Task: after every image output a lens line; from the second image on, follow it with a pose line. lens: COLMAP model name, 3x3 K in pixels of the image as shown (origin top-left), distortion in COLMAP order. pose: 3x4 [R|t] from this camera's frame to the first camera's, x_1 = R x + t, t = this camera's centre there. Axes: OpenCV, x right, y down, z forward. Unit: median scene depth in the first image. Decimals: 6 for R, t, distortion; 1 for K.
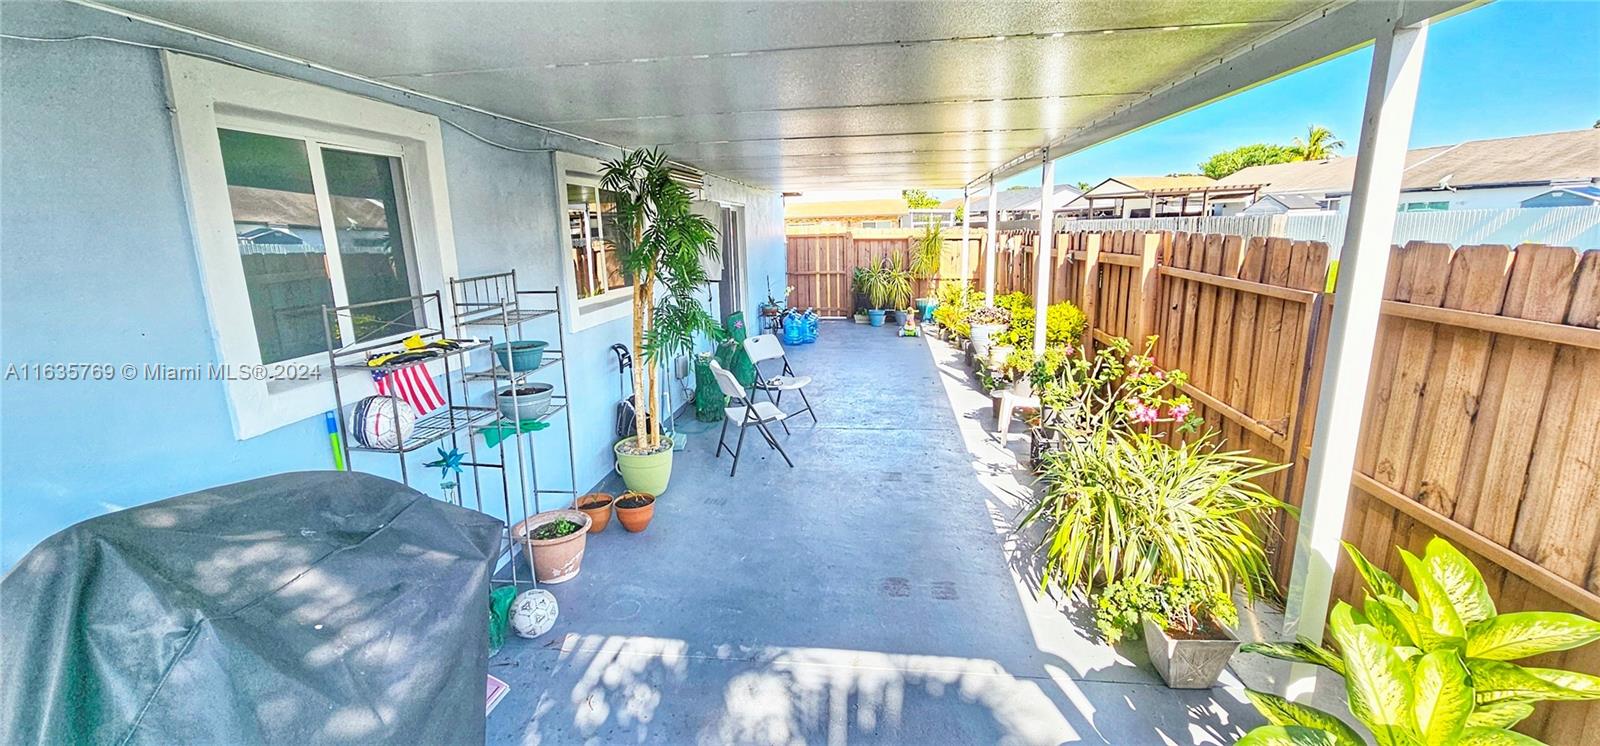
lens RADIAL K [[656.1, 0, 800.7], [0, 656.1, 374.7], [0, 0, 1]] dist [0.000545, -0.001281]
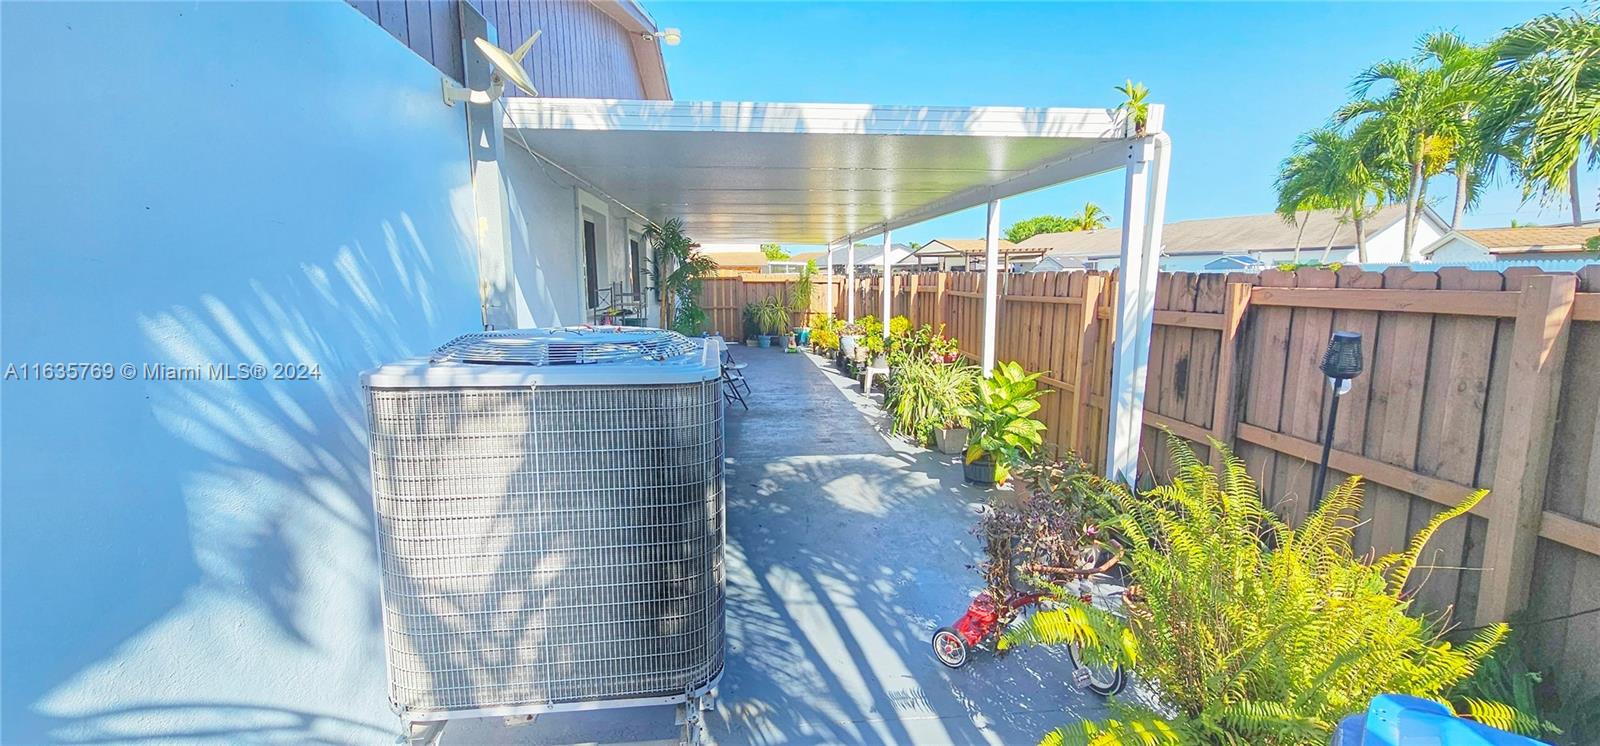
lens RADIAL K [[656.1, 0, 800.0], [0, 656.1, 369.7], [0, 0, 1]] dist [0.000545, -0.001281]
pose [[0.975007, -0.013284, 0.221777, -0.141509], [0.031830, 0.996266, -0.080261, 0.101708], [-0.219882, 0.085314, 0.971789, -0.362236]]
